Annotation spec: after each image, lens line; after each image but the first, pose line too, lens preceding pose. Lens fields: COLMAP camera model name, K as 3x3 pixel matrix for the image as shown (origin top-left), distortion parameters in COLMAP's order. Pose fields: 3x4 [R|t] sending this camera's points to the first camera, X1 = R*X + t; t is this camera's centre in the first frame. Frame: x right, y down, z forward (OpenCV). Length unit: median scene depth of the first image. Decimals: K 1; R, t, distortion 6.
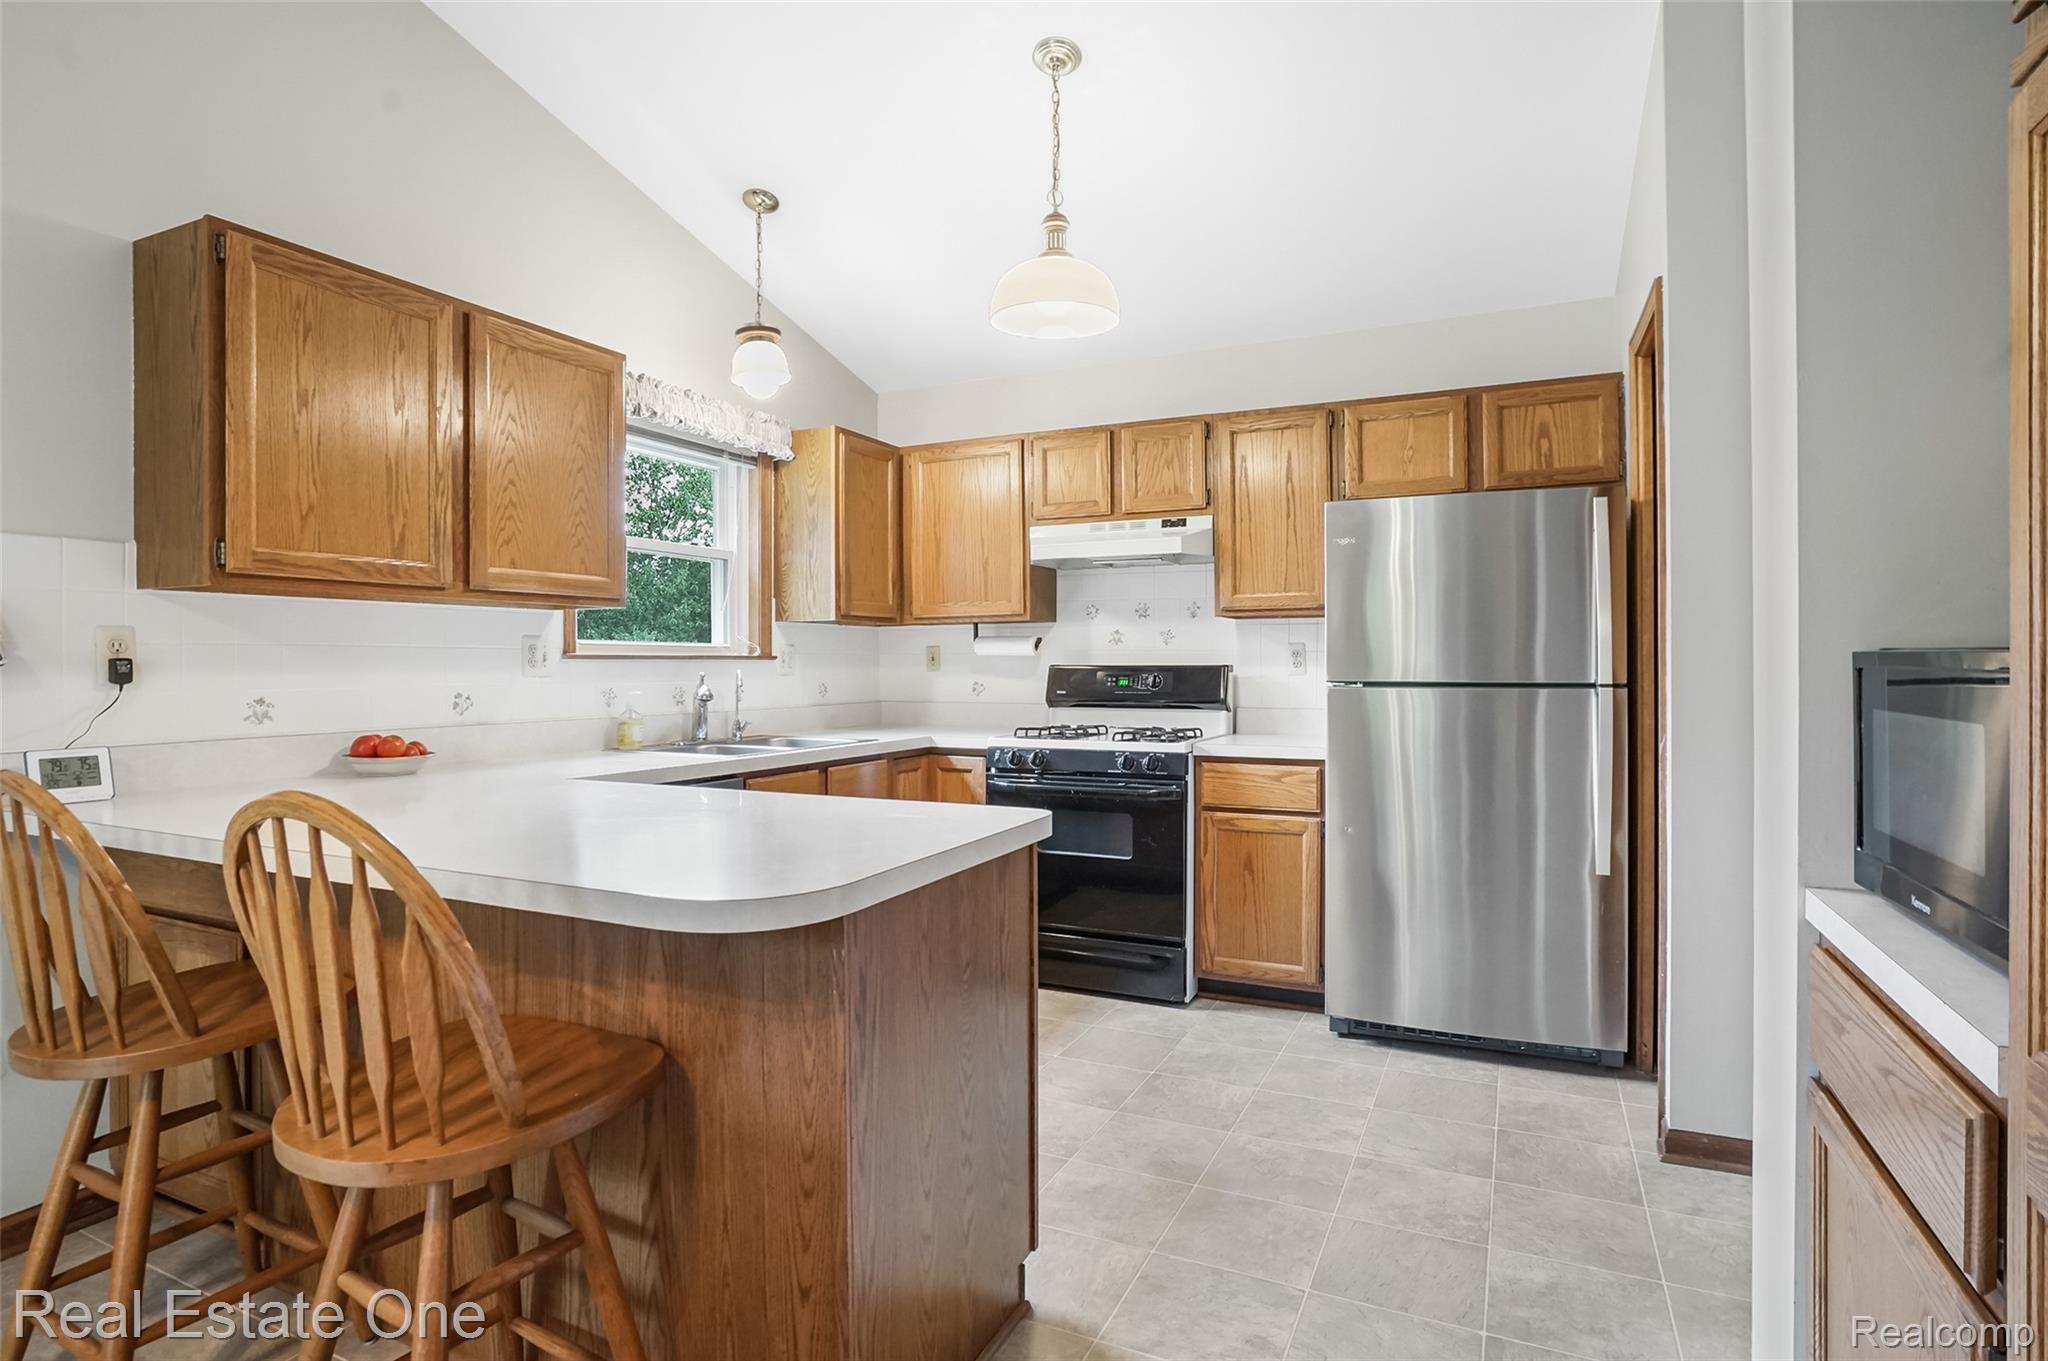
lens RADIAL K [[1030.8, 0, 994.0], [0, 1030.8, 654.6], [0, 0, 1]] dist [-0.062660, 0.036868]
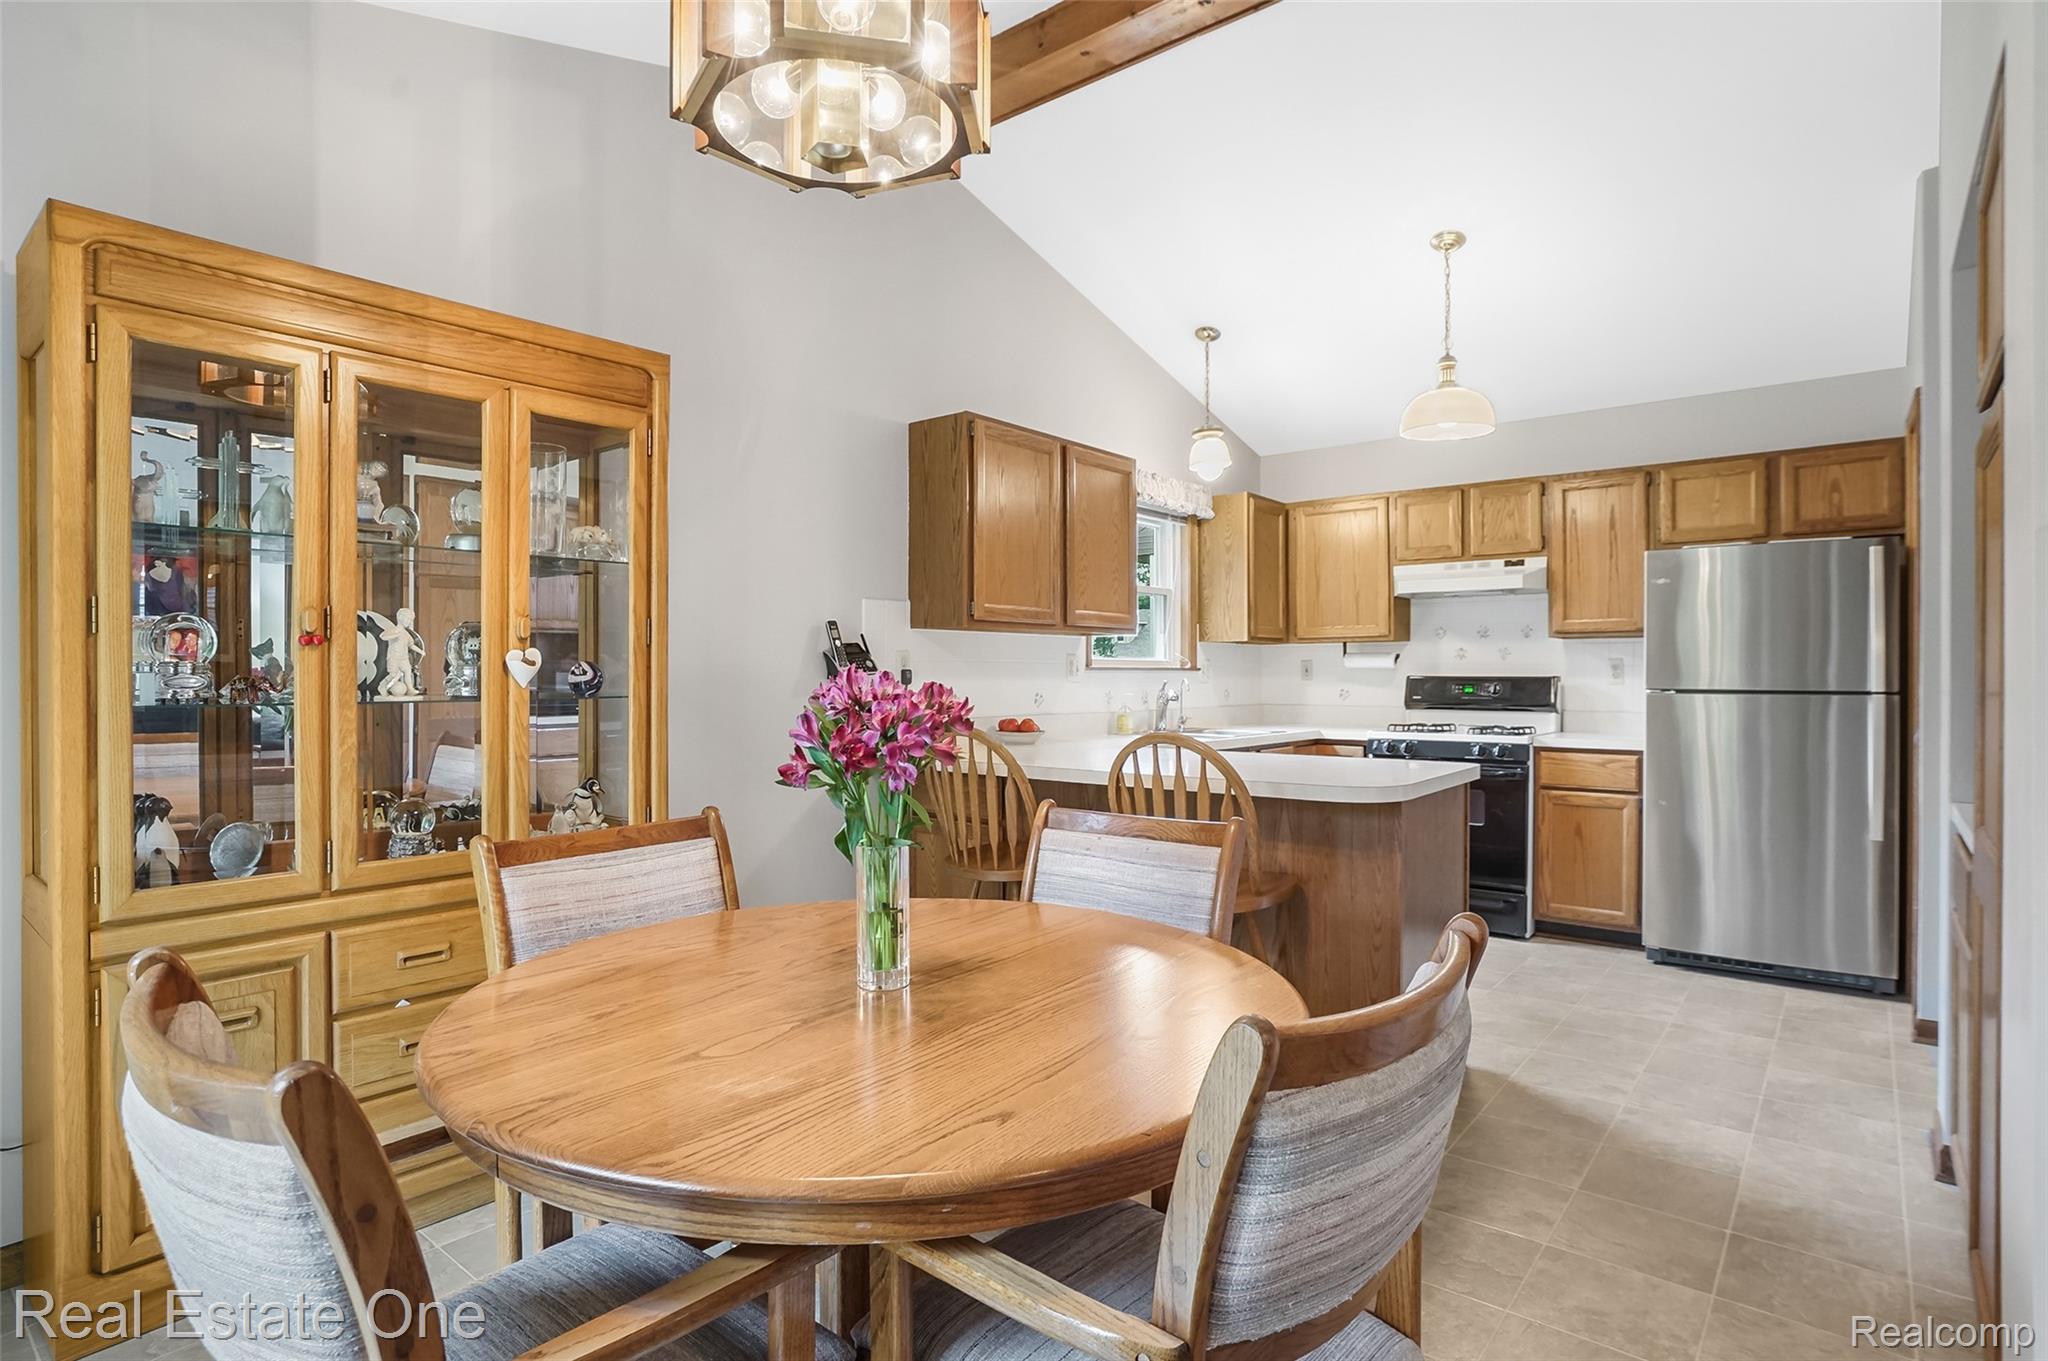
lens RADIAL K [[1099.5, 0, 1033.1], [0, 1099.5, 674.9], [0, 0, 1]] dist [-0.074952, 0.039599]
pose [[0.983521, 0.003821, -0.180755, -0.205965], [-0.002079, 0.999950, 0.009828, -0.003484], [0.180784, -0.009290, 0.983479, -0.517357]]
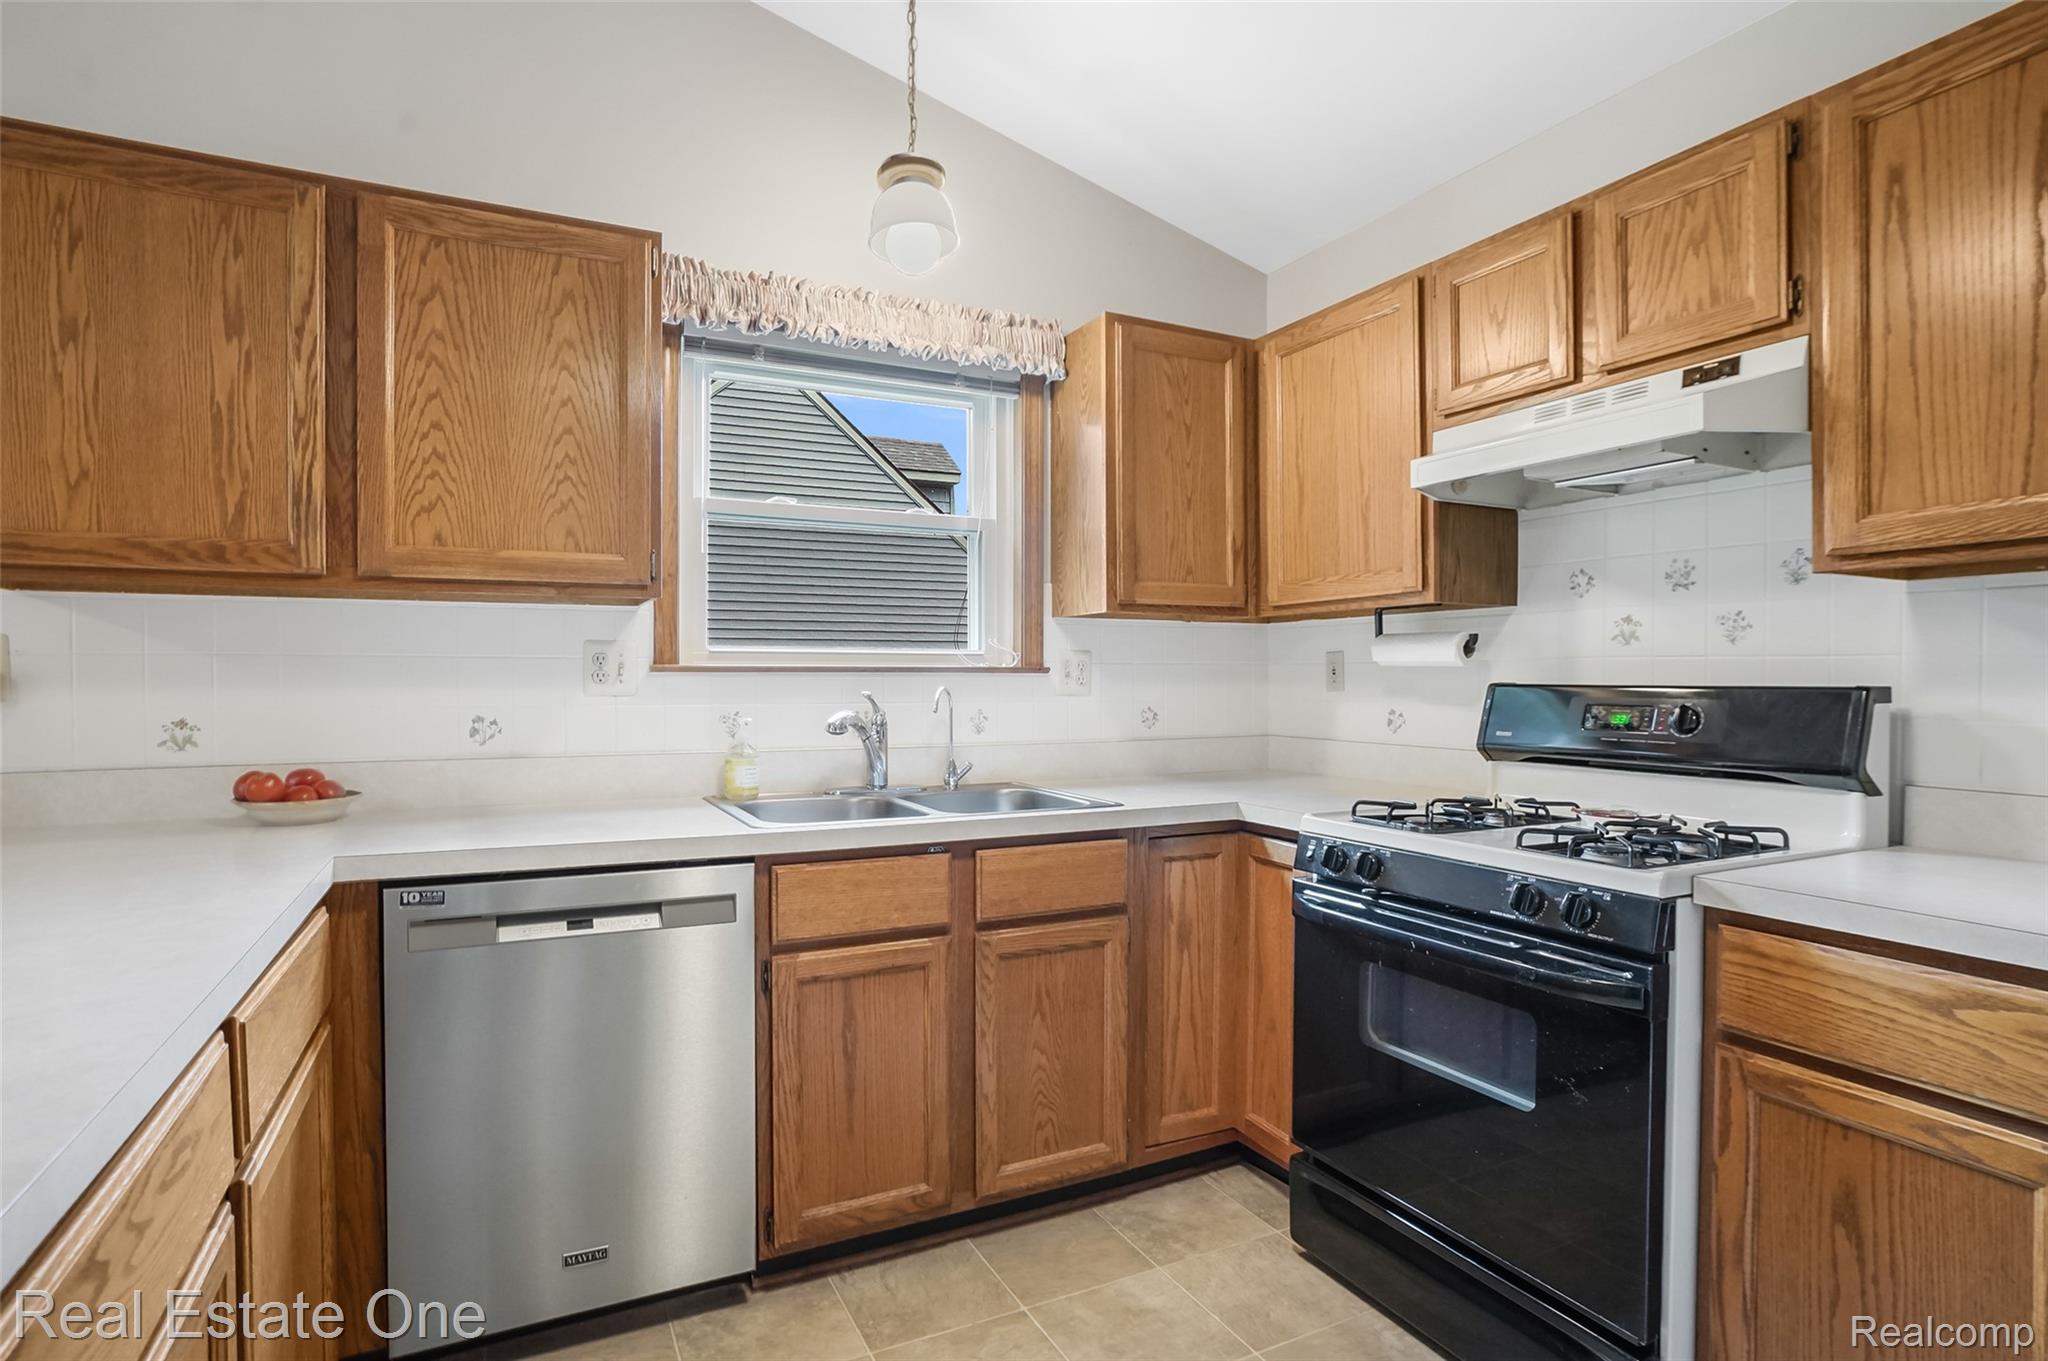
lens RADIAL K [[1024.6, 0, 1046.4], [0, 1024.6, 680.8], [0, 0, 1]] dist [-0.041969, 0.026966]
pose [[0.804020, 0.007134, -0.594560, 0.255315], [0.002185, 0.999886, 0.014952, 0.000354], [0.594598, -0.013321, 0.803913, 0.581951]]
